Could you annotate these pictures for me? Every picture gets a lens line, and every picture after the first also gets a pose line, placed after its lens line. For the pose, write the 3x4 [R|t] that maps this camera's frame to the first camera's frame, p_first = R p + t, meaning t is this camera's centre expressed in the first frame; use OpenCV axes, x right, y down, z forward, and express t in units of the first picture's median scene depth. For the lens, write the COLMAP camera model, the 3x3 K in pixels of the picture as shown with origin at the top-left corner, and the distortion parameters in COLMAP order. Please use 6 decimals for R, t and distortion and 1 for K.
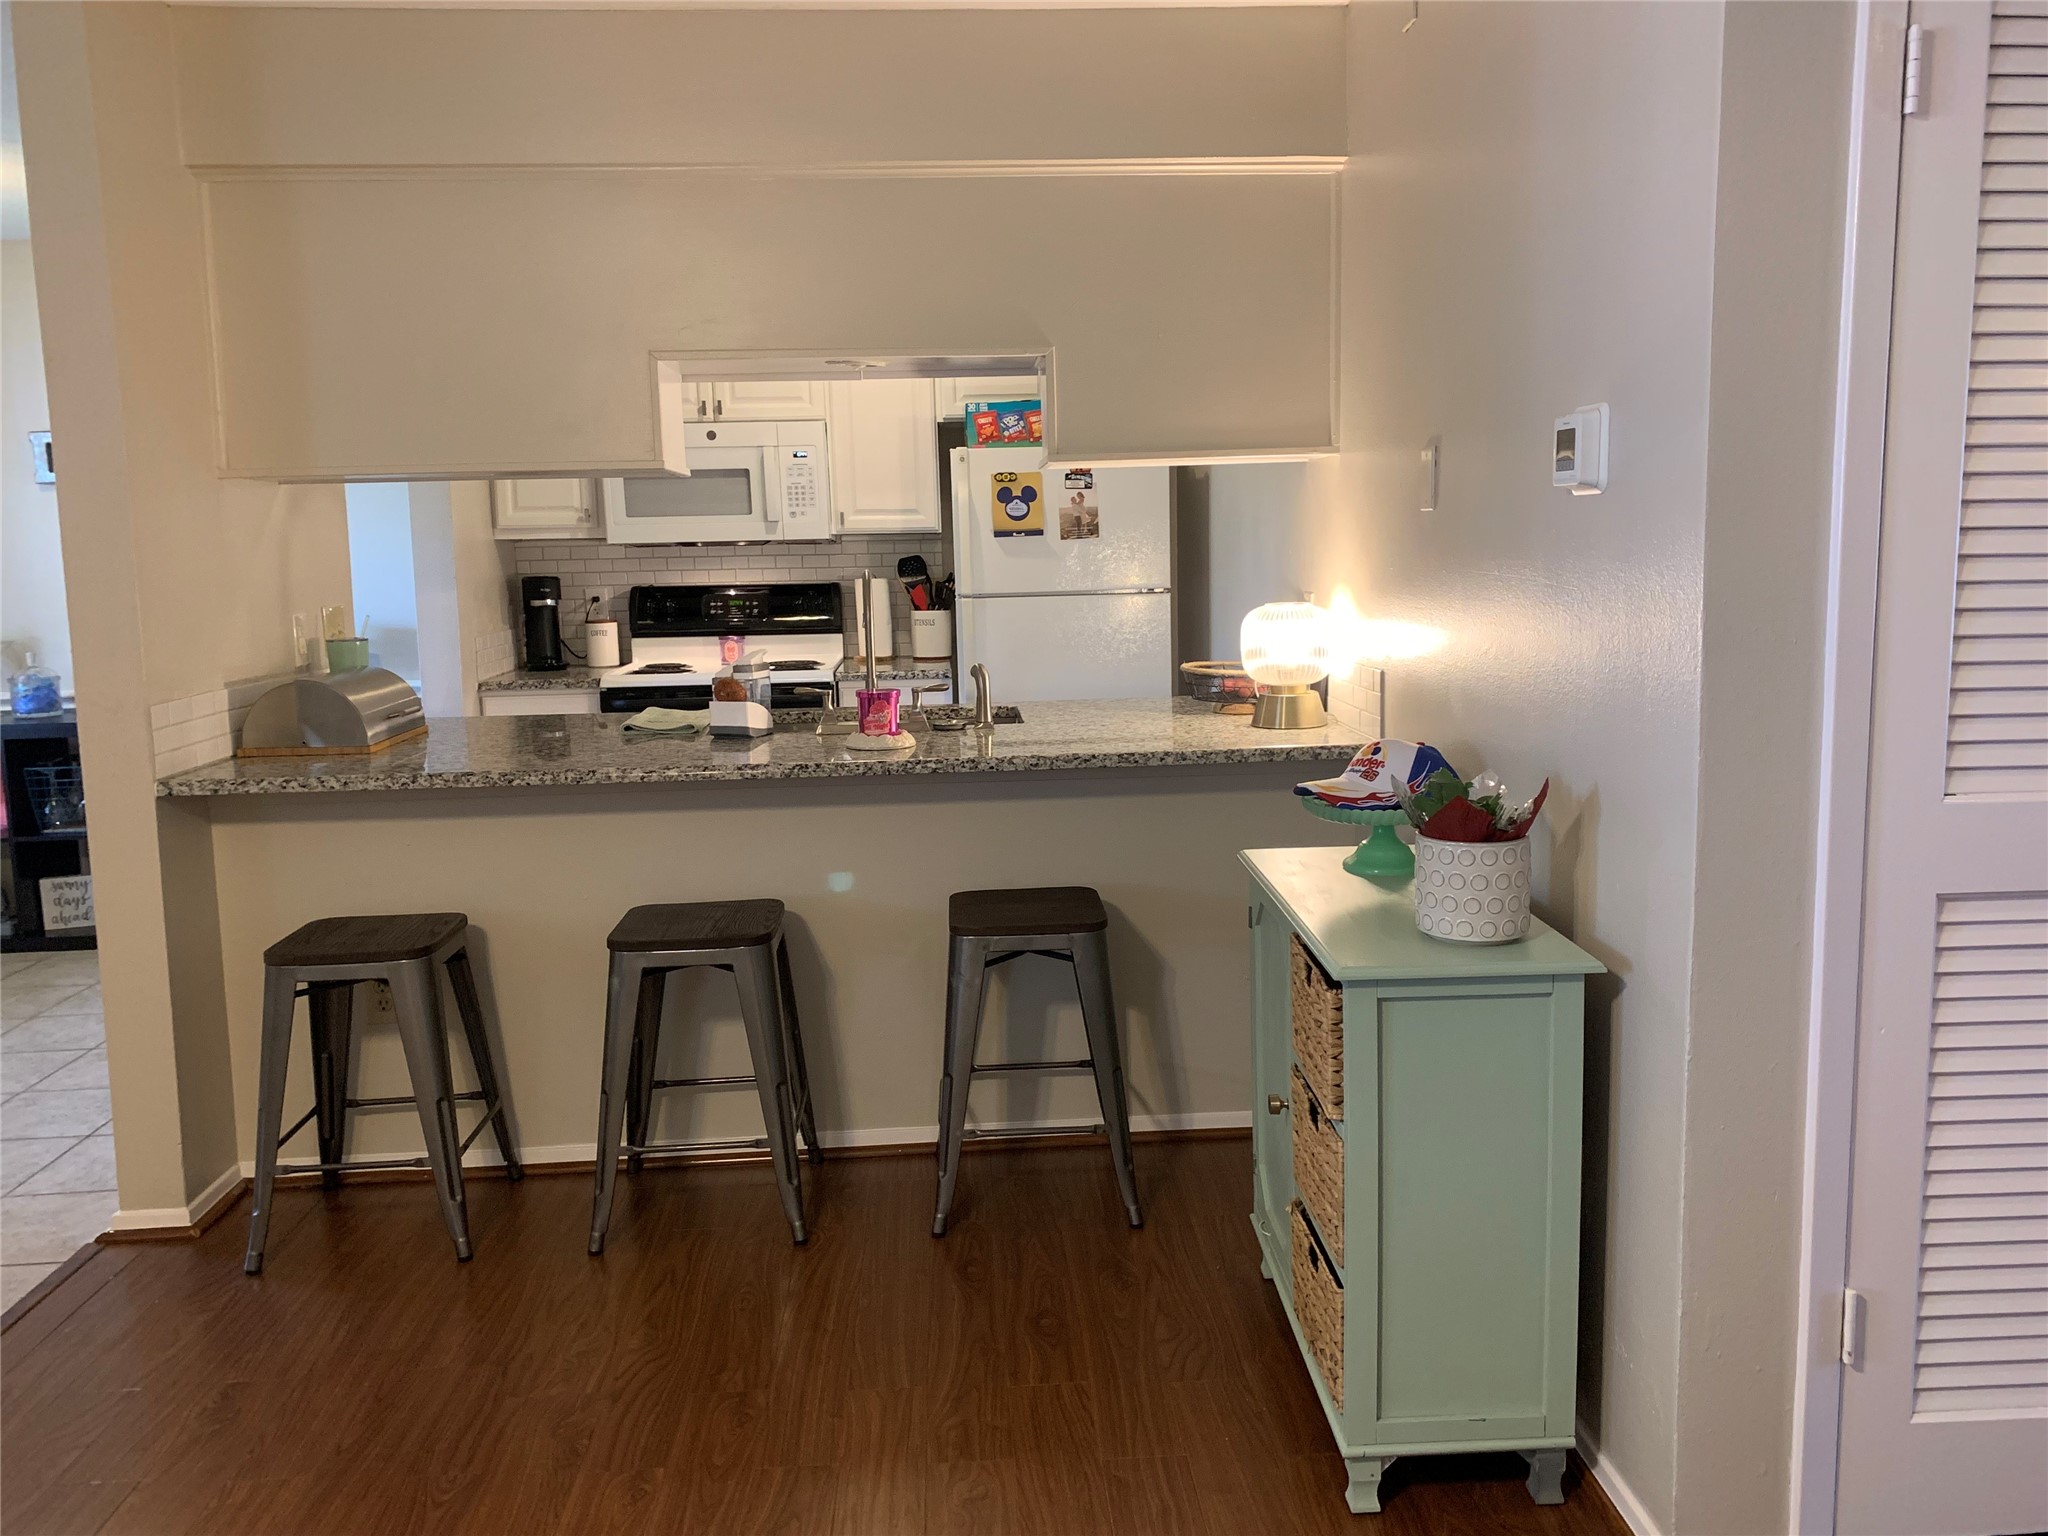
lens RADIAL K [[1583.9, 0, 1035.5], [0, 1583.9, 757.8], [0, 0, 1]] dist [0.014957, -0.007347]
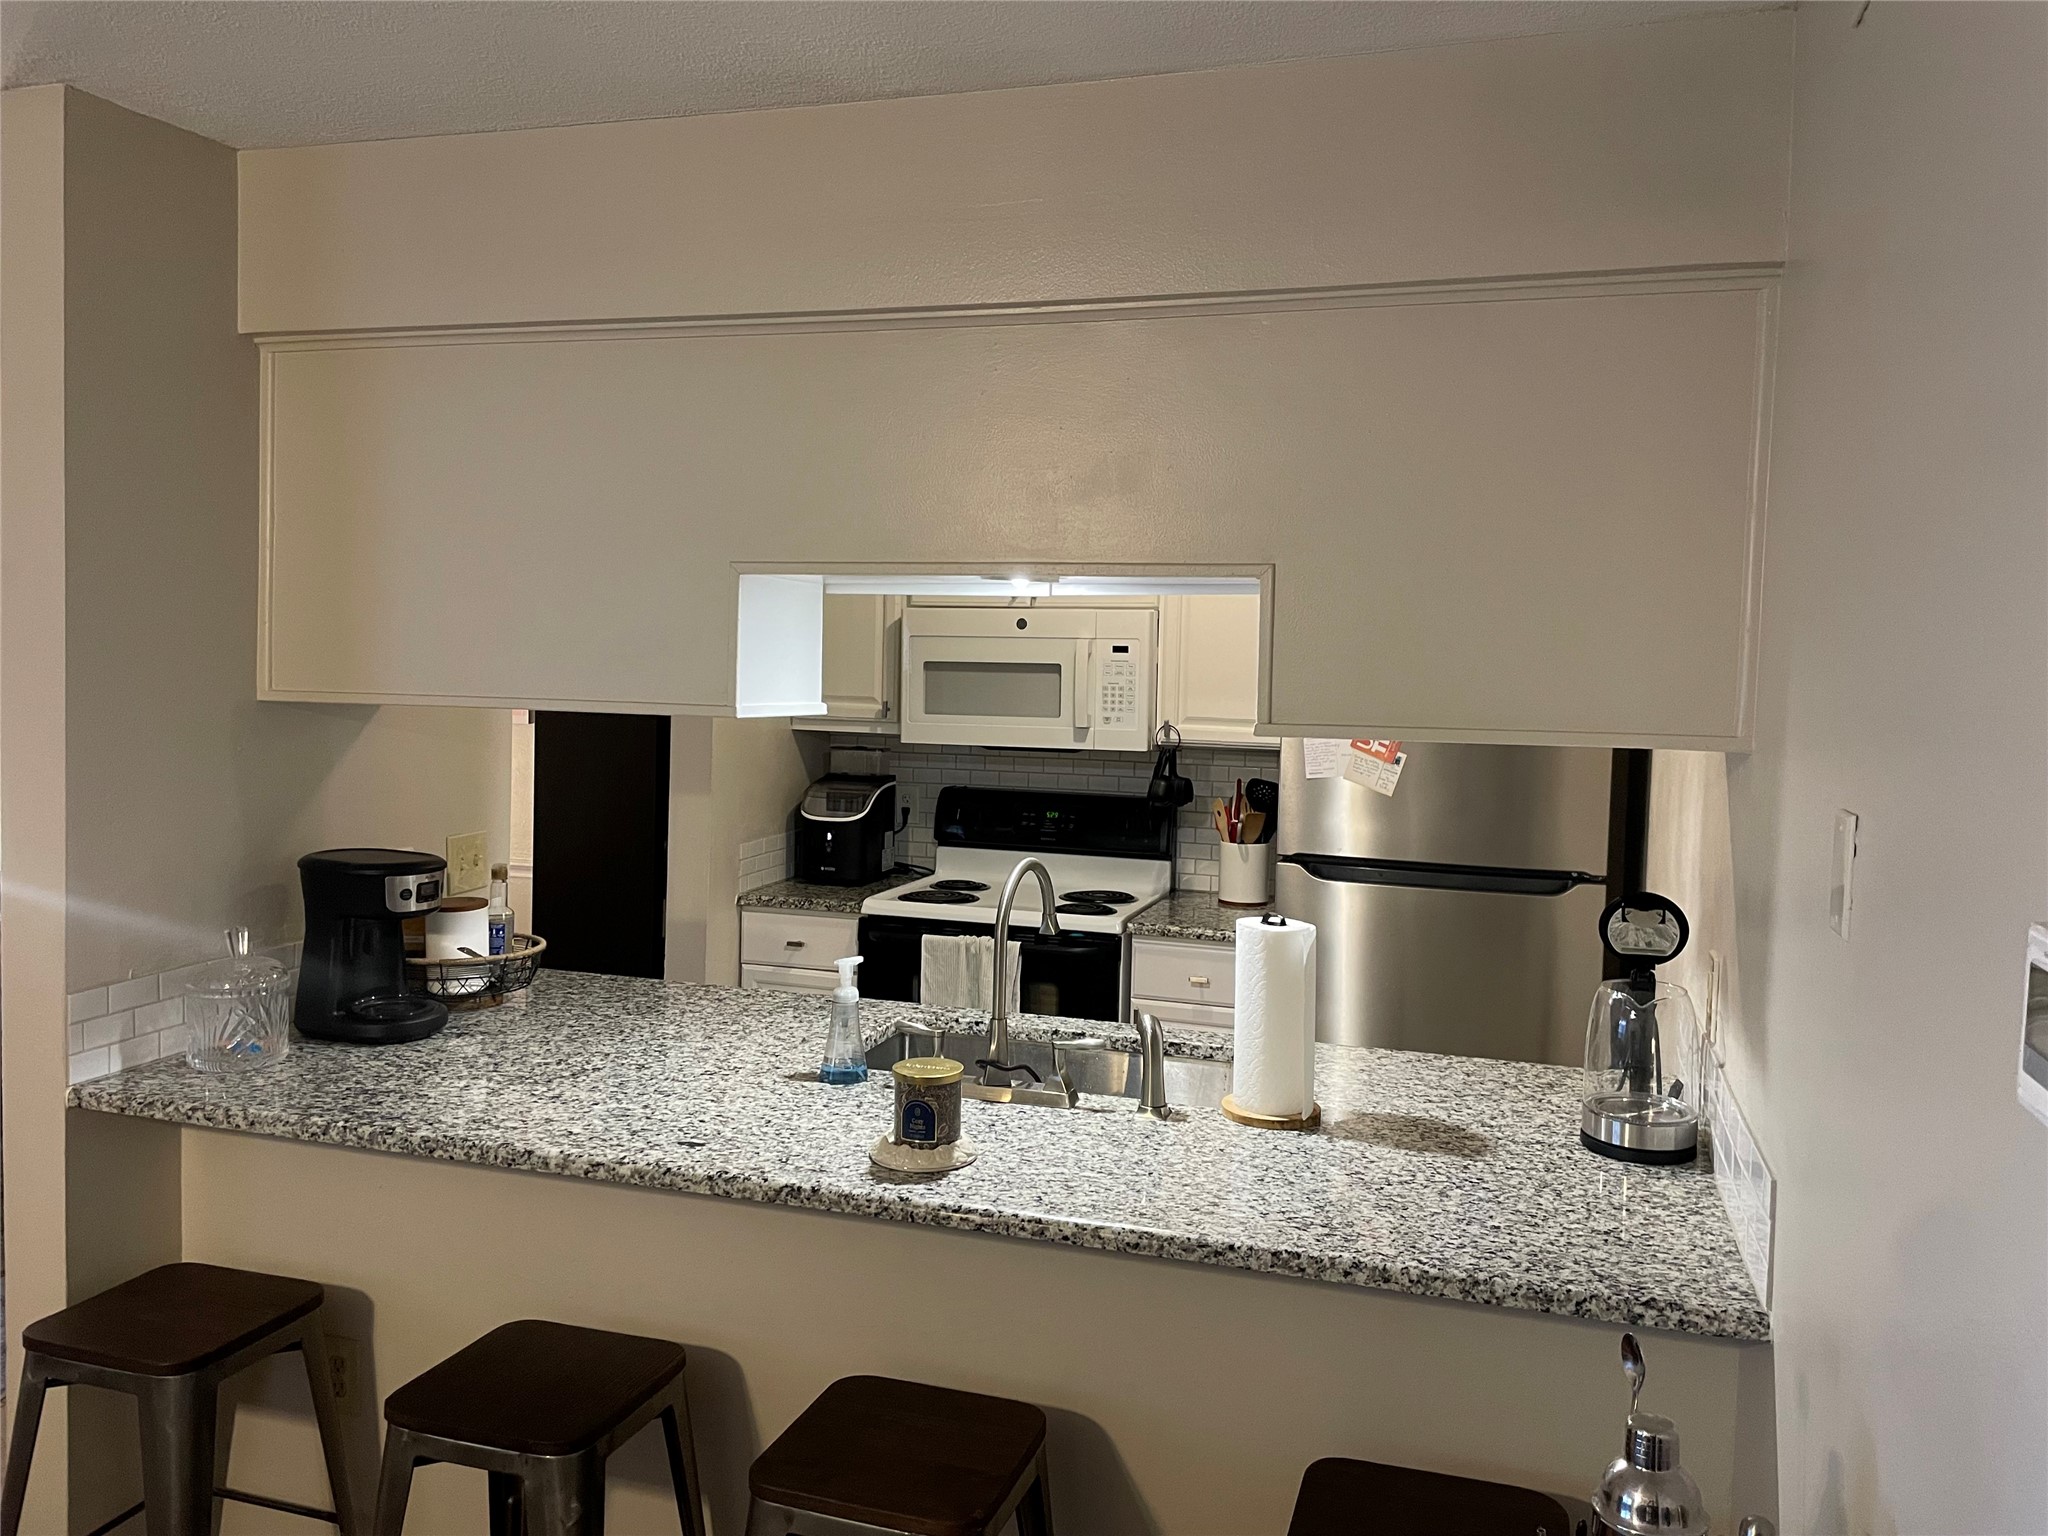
lens RADIAL K [[1537.5, 0, 1030.1], [0, 1537.5, 759.5], [0, 0, 1]] dist [0.028832, -0.002142]
pose [[0.933470, 0.061012, -0.353428, 0.095505], [-0.087217, 0.994459, -0.058683, -0.085183], [0.347890, 0.085604, 0.933619, 0.249504]]
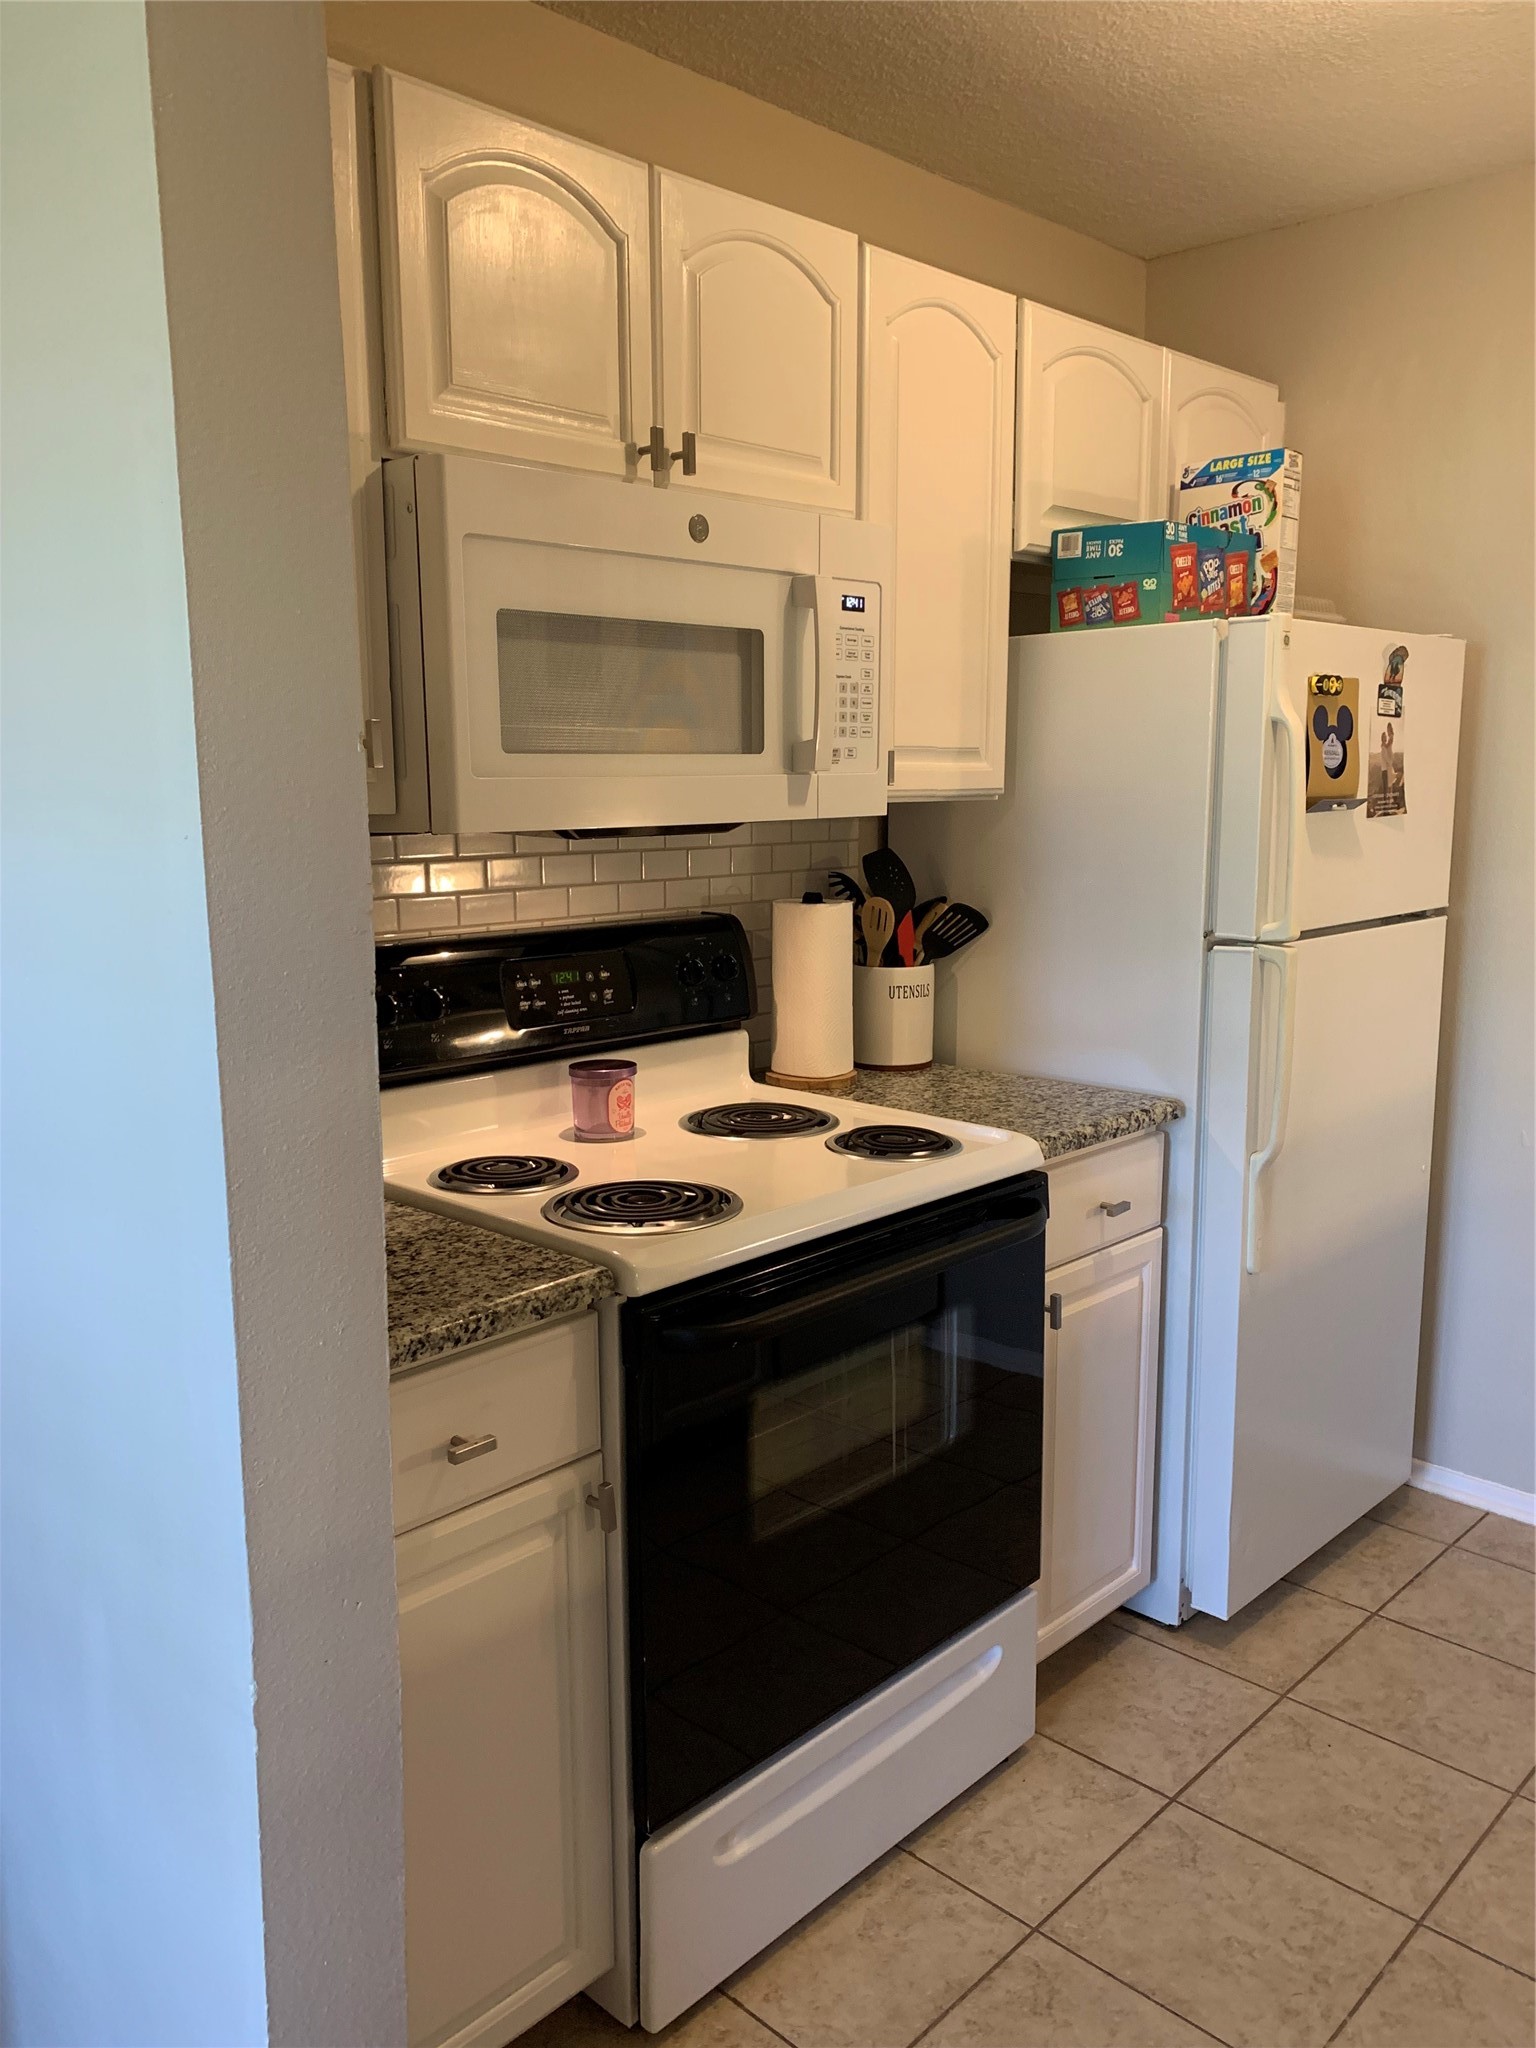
lens RADIAL K [[1583.9, 0, 759.1], [0, 1583.9, 1042.1], [0, 0, 1]] dist [0.014957, -0.007347]
pose [[0.731865, -0.101258, 0.673885, -0.454501], [0.086255, 0.994710, 0.055789, -0.108440], [-0.675969, 0.017296, 0.736727, 0.740175]]
